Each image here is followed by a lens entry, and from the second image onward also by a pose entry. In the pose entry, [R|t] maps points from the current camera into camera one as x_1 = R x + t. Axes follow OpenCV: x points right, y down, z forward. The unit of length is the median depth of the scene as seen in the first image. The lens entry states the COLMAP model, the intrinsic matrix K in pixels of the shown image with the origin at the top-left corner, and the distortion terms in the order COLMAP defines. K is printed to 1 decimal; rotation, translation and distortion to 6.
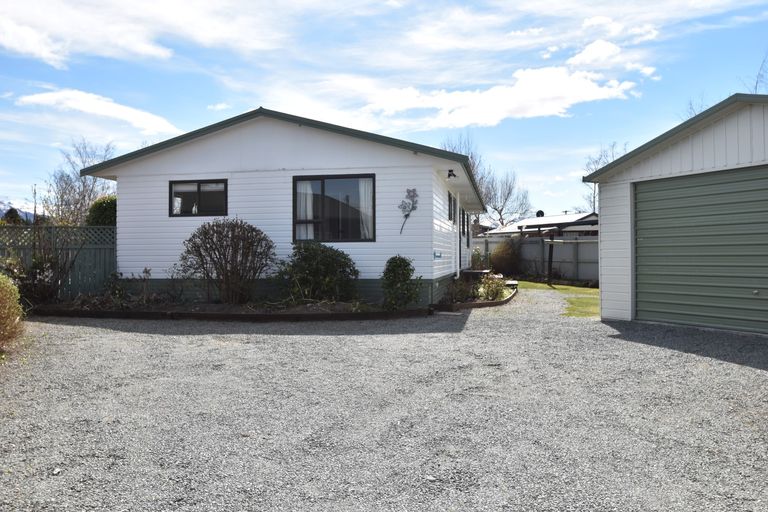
lens RADIAL K [[637.8, 0, 385.4], [0, 637.8, 249.9], [0, 0, 1]] dist [-0.049324, -0.004768]
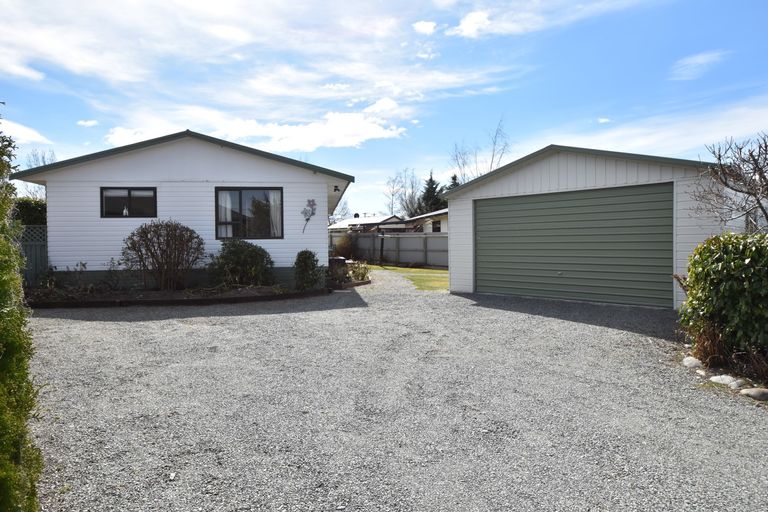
lens RADIAL K [[450.9, 0, 380.5], [0, 450.9, 241.8], [0, 0, 1]] dist [-0.025014, -0.003339]
pose [[0.947457, -0.004283, 0.319856, -0.122173], [0.002806, 0.999983, 0.005079, -0.010765], [-0.319872, -0.003915, 0.947453, 0.053456]]
